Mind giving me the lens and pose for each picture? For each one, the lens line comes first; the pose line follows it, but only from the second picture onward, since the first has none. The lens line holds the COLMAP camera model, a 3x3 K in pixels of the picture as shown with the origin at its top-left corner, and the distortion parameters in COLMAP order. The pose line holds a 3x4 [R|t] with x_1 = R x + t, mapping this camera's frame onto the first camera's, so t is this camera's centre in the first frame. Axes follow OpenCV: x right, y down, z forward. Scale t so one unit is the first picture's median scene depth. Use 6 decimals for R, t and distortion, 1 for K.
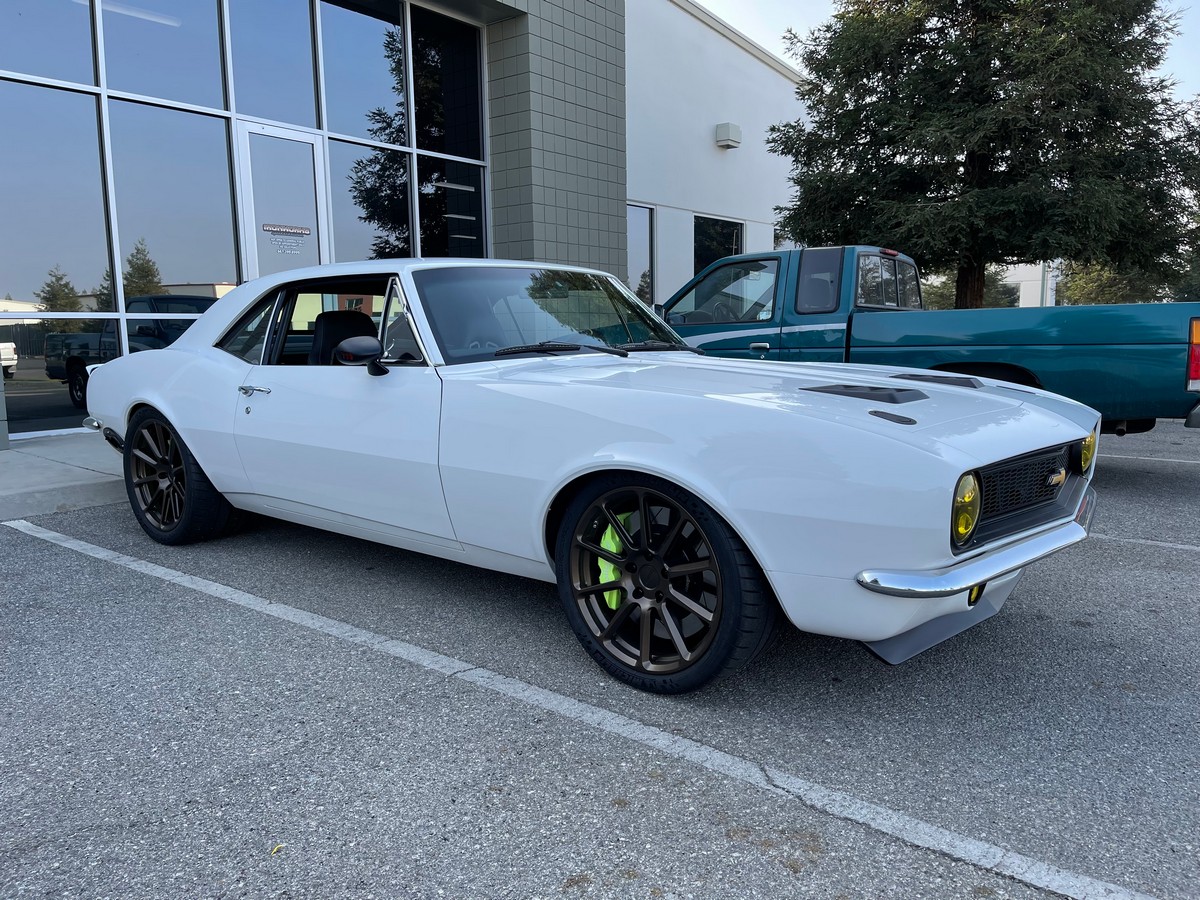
lens RADIAL K [[900.4, 0, 602.5], [0, 900.4, 452.9], [0, 0, 1]] dist [0.071012, -0.092438]
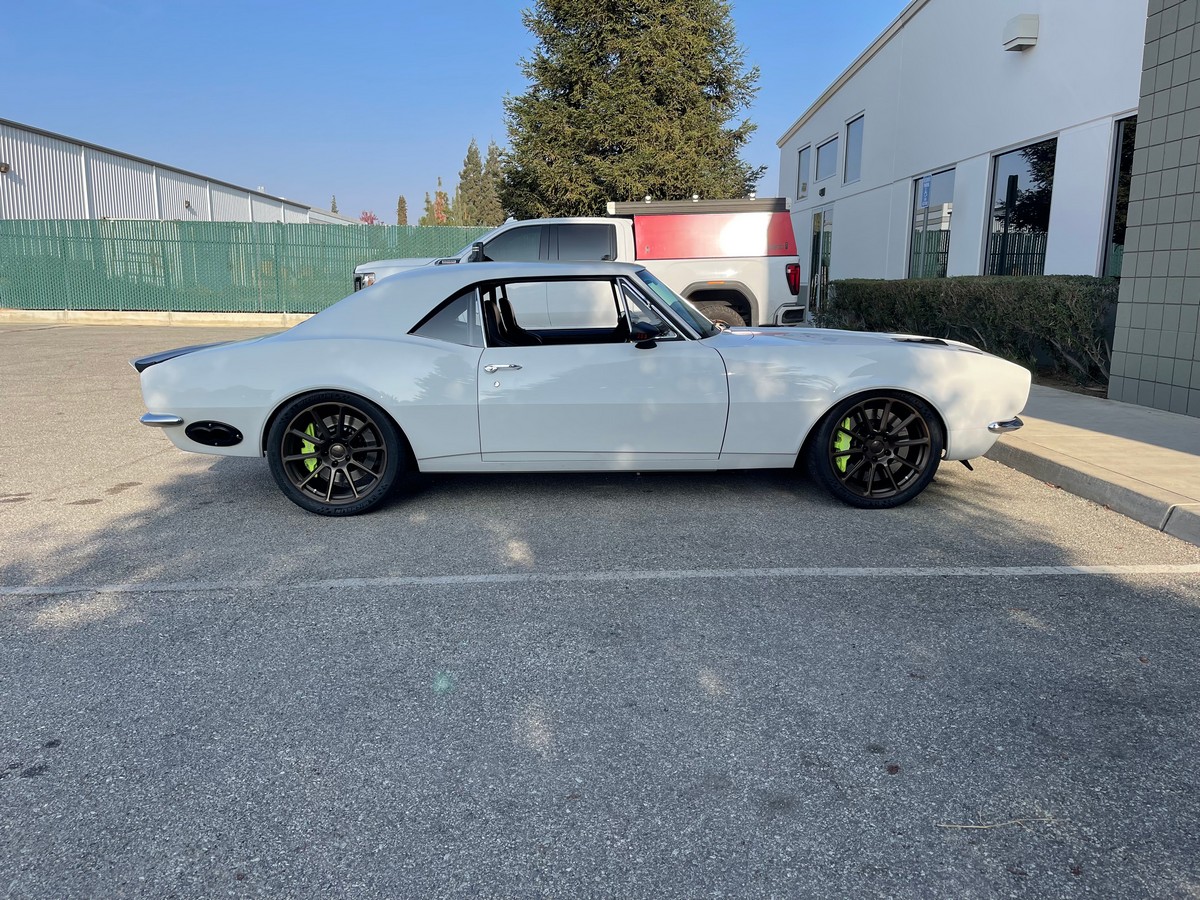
lens RADIAL K [[901.7, 0, 597.0], [0, 901.7, 451.7], [0, 0, 1]] dist [0.061756, -0.073451]
pose [[0.764372, -0.124914, 0.632560, -1.145933], [0.098710, 0.992160, 0.076647, -0.037926], [-0.637175, 0.003853, 0.770709, -0.046405]]
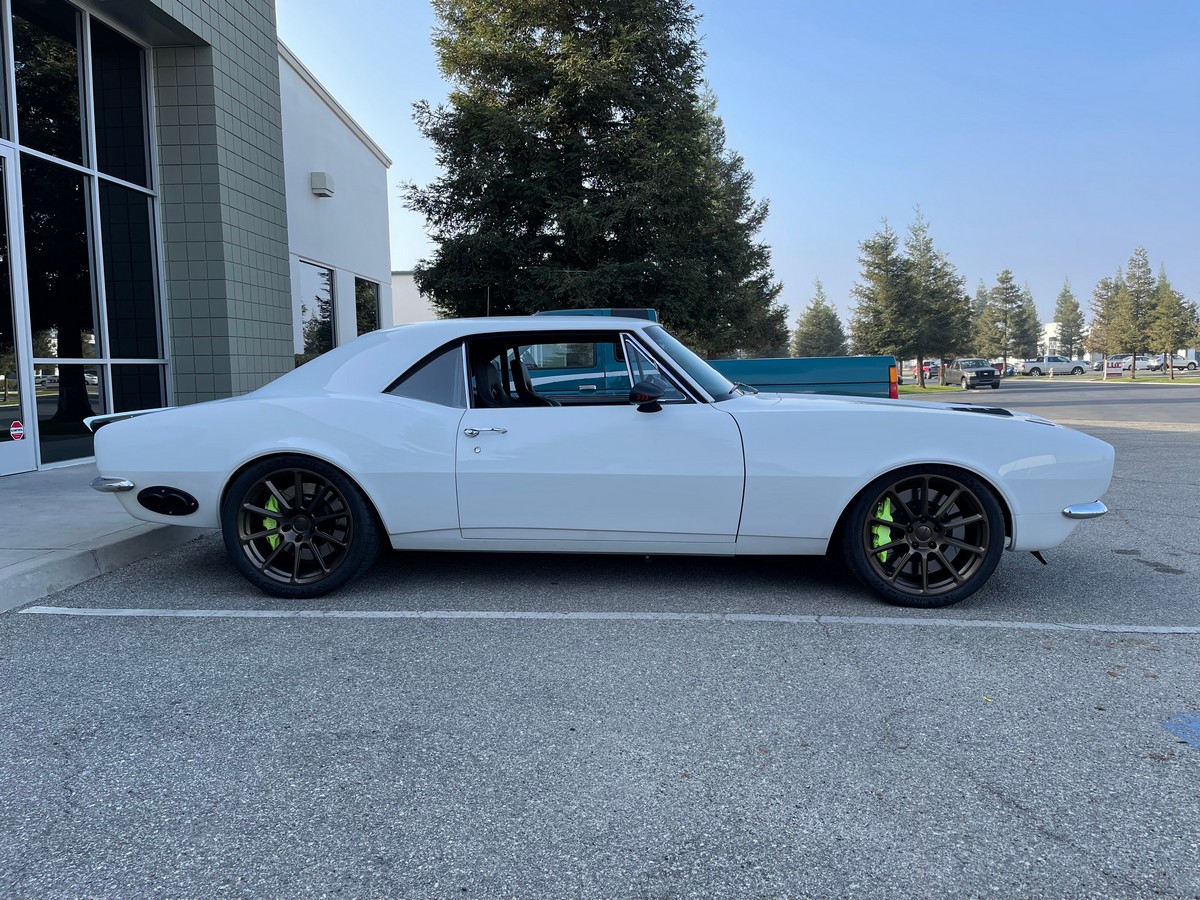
lens RADIAL K [[900.4, 0, 602.5], [0, 900.4, 452.9], [0, 0, 1]] dist [0.071012, -0.092438]
pose [[0.815907, -0.053476, 0.575705, -0.945622], [0.080913, 0.996476, -0.022112, -0.007138], [-0.572493, 0.064624, 0.817359, 0.028674]]
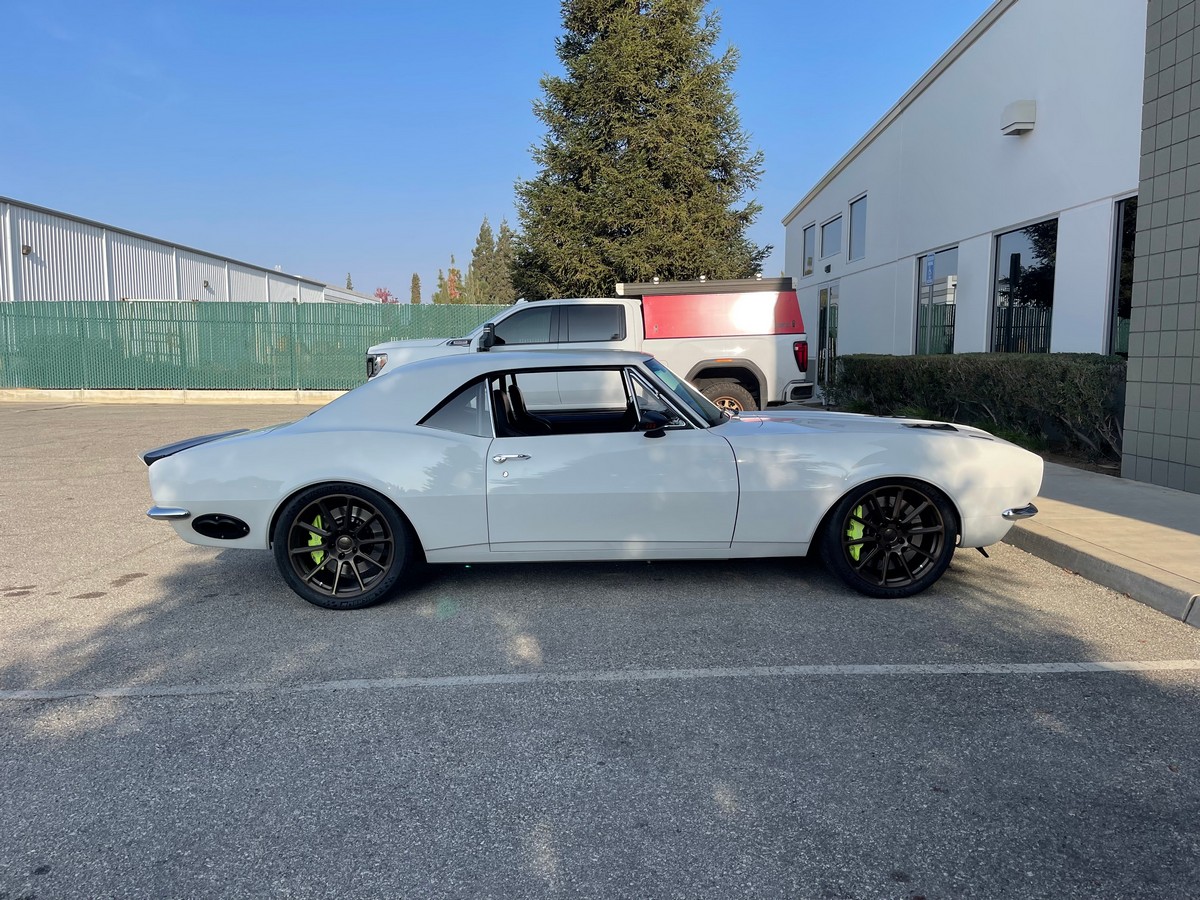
lens RADIAL K [[900.4, 0, 602.5], [0, 900.4, 452.9], [0, 0, 1]] dist [0.071012, -0.092438]
pose [[0.767730, -0.081921, 0.635516, -1.133903], [0.105965, 0.994370, 0.000168, -0.065594], [-0.631951, 0.067214, 0.772088, -0.041232]]
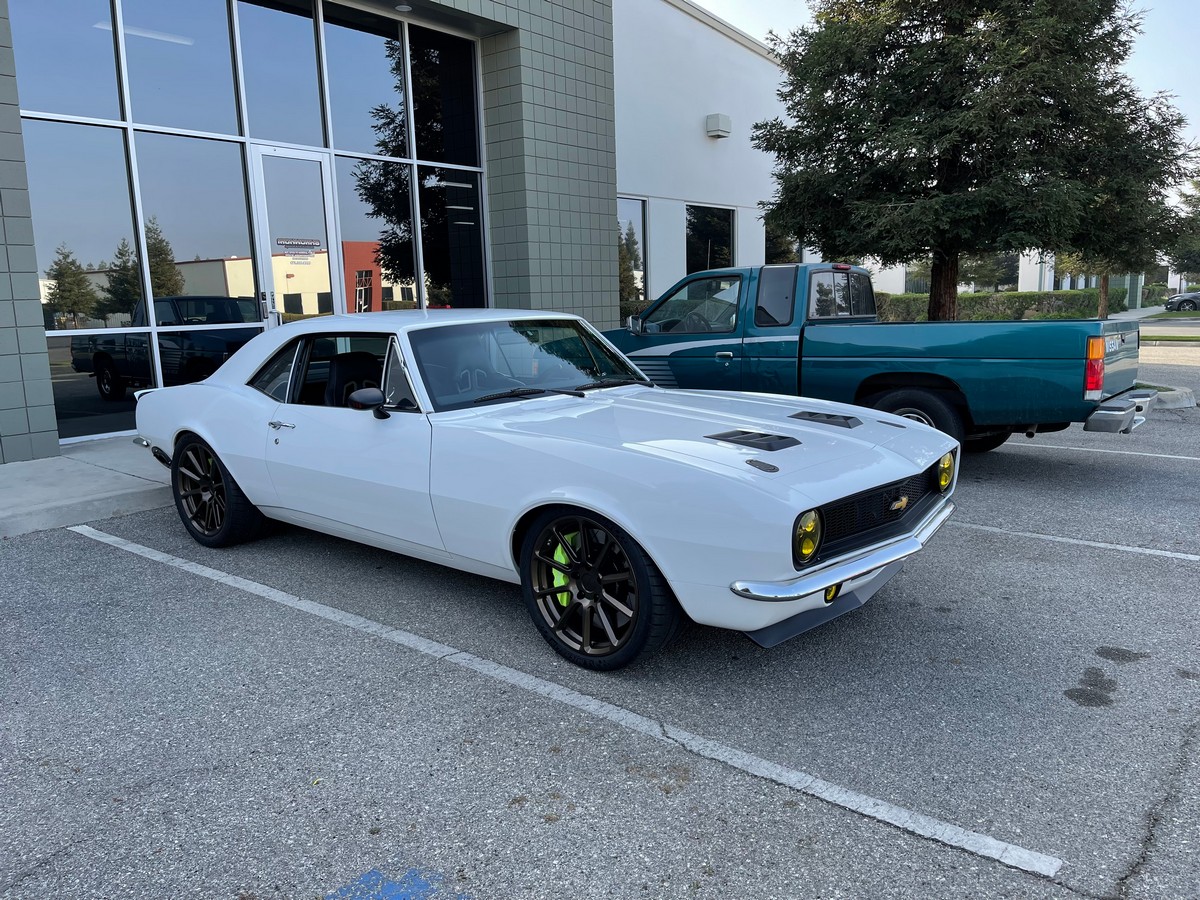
lens RADIAL K [[900.4, 0, 602.5], [0, 900.4, 452.9], [0, 0, 1]] dist [0.071012, -0.092438]
pose [[0.999824, -0.013312, -0.013207, 0.067882], [0.013786, 0.999239, 0.036487, -0.074197], [0.012711, -0.036662, 0.999247, -0.229029]]
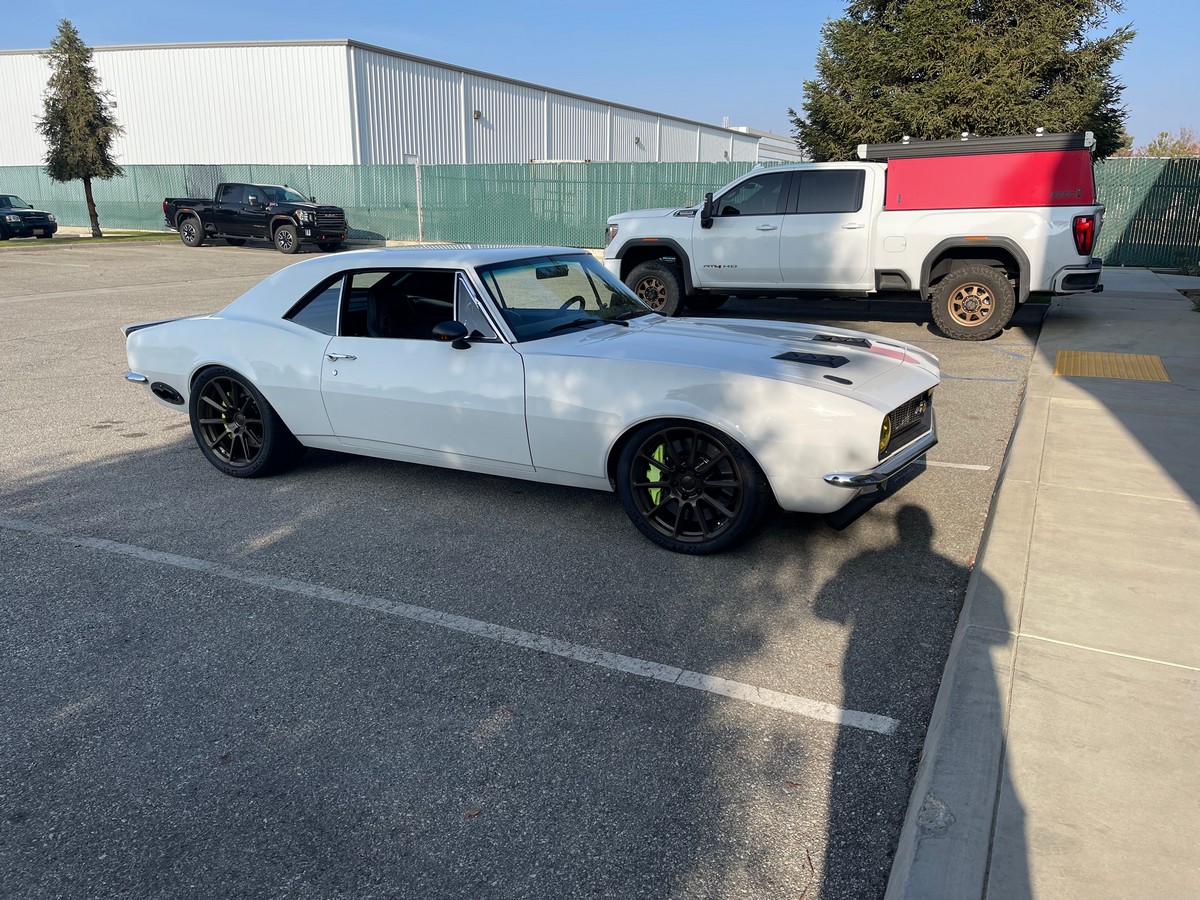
lens RADIAL K [[900.4, 0, 602.5], [0, 900.4, 452.9], [0, 0, 1]] dist [0.071012, -0.092438]
pose [[0.978478, -0.057350, 0.198220, -0.296855], [0.033502, 0.992009, 0.121637, -0.082347], [-0.203612, -0.112379, 0.972581, -0.365497]]
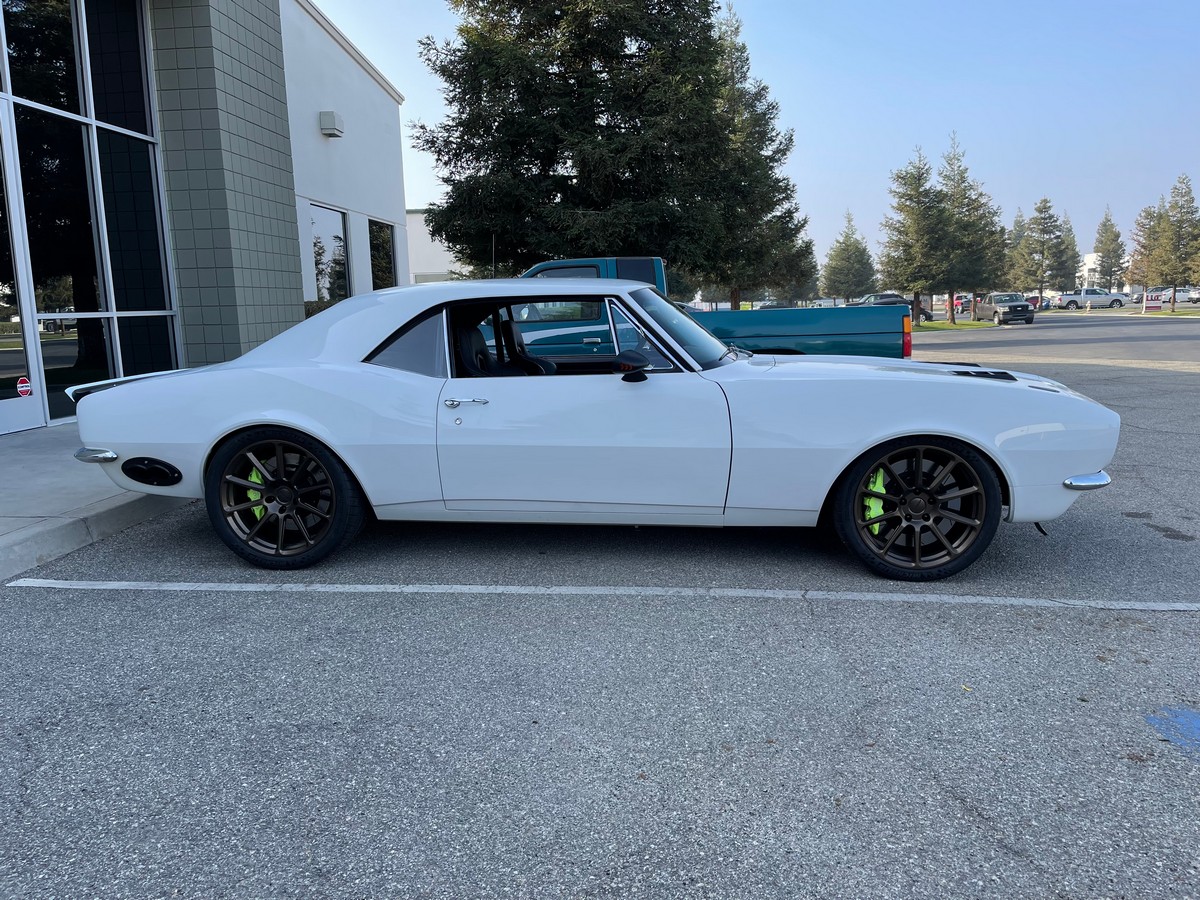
lens RADIAL K [[900.4, 0, 602.5], [0, 900.4, 452.9], [0, 0, 1]] dist [0.071012, -0.092438]
pose [[0.832799, -0.096532, 0.545094, -0.880842], [0.085587, 0.995291, 0.045498, -0.045821], [-0.546920, 0.008763, 0.837139, 0.020019]]
